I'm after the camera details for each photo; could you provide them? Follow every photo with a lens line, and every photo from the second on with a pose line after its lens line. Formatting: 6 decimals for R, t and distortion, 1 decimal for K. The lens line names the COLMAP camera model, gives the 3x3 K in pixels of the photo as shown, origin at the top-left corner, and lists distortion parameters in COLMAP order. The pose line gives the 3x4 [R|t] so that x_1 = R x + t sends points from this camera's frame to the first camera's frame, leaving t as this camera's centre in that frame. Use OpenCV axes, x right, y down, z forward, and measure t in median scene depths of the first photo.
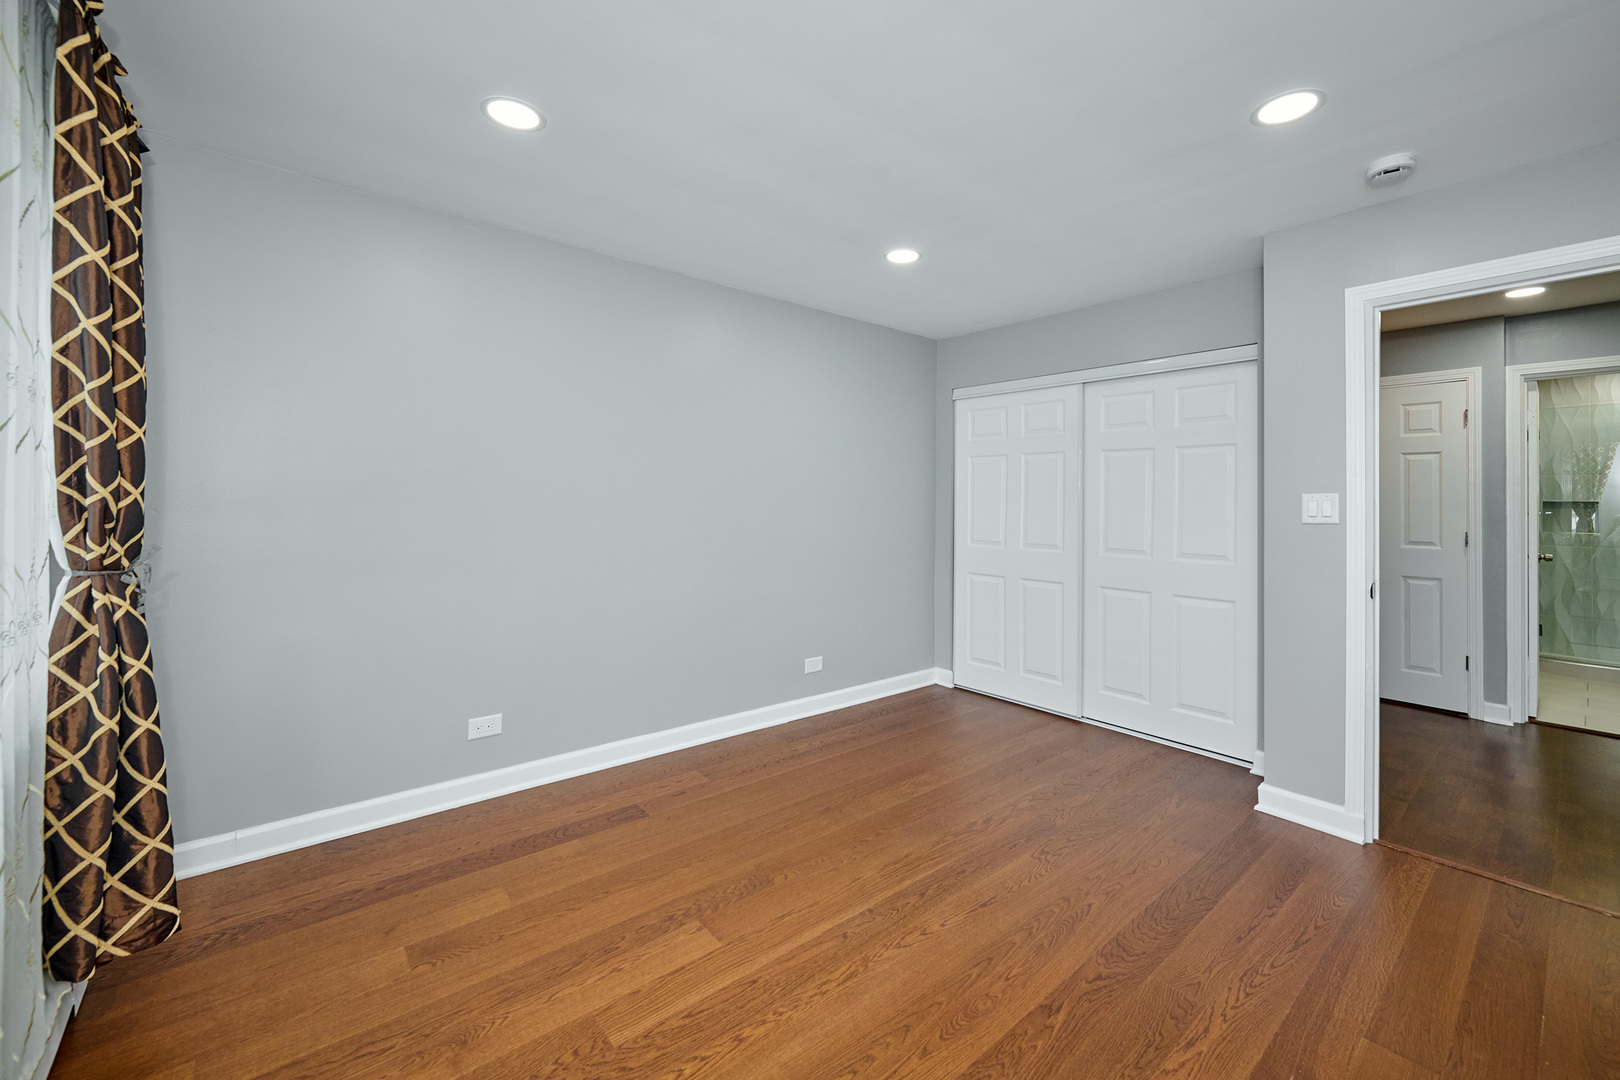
lens RADIAL K [[652.3, 0, 819.8], [0, 652.3, 499.7], [0, 0, 1]] dist [0.001707, -0.000155]
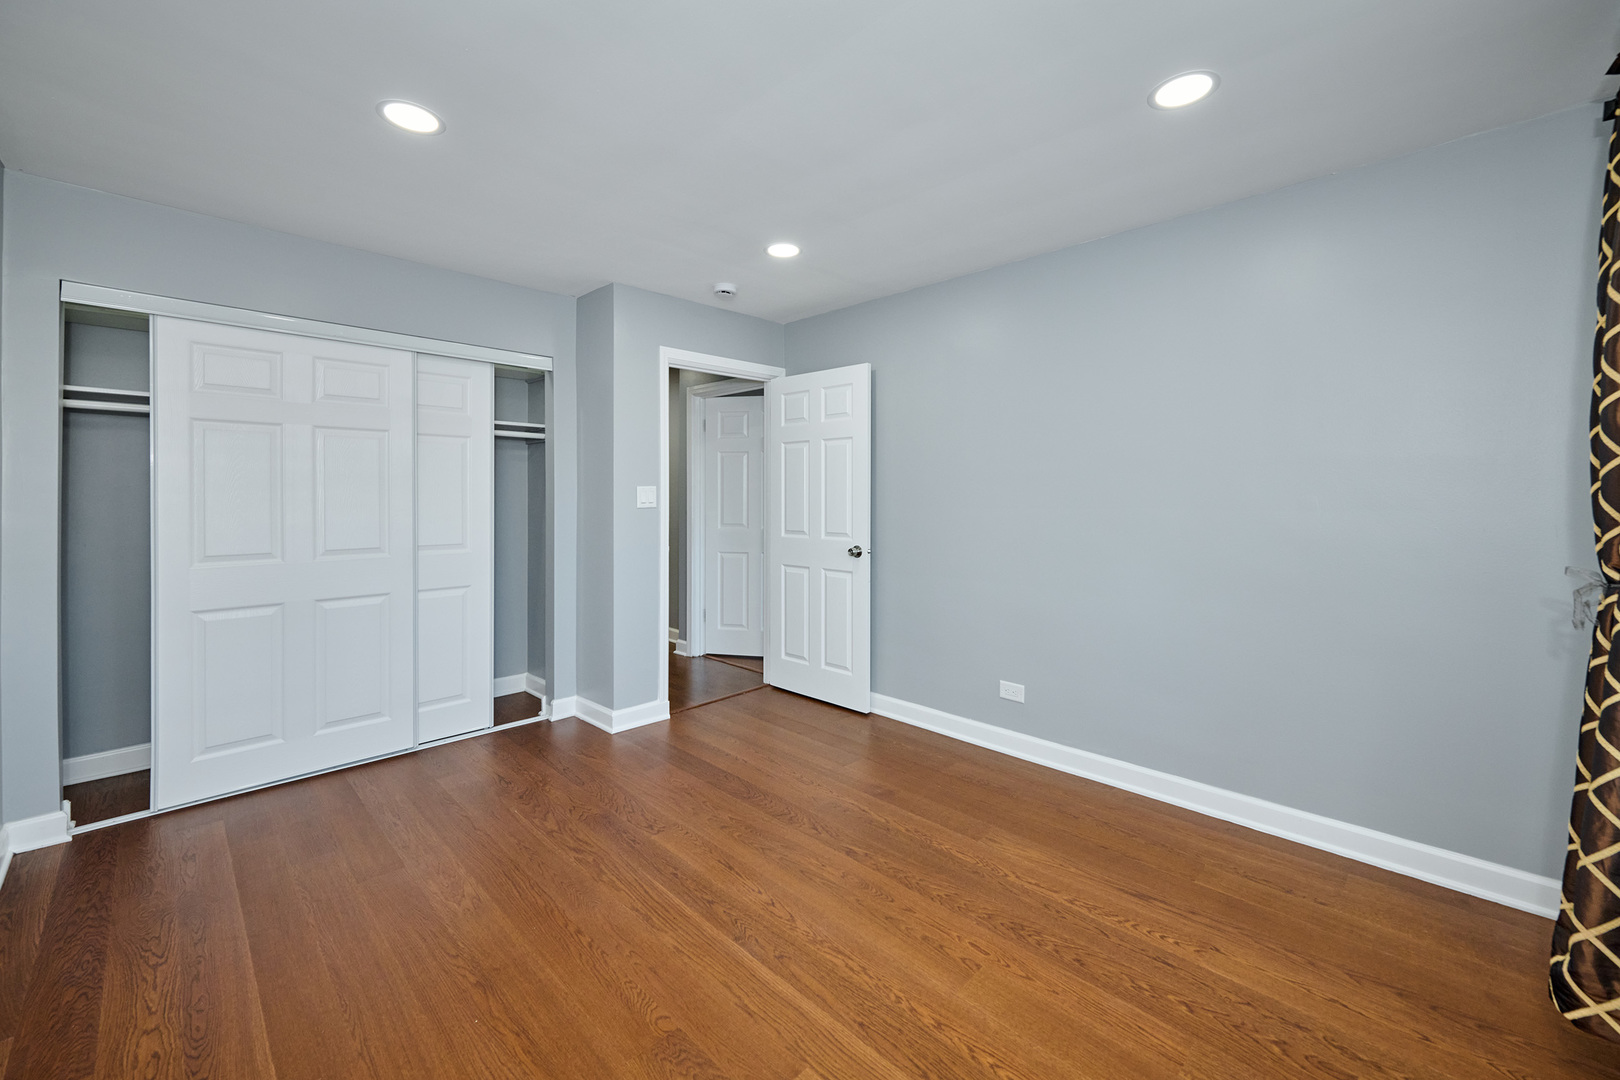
lens RADIAL K [[652.3, 0, 810.3], [0, 652.3, 496.2], [0, 0, 1]] dist [0.001707, -0.000155]
pose [[-0.091737, -0.008392, 0.995748, -0.880513], [-0.005165, 0.999955, 0.007952, -0.001689], [-0.995770, -0.004413, -0.091776, 1.029402]]
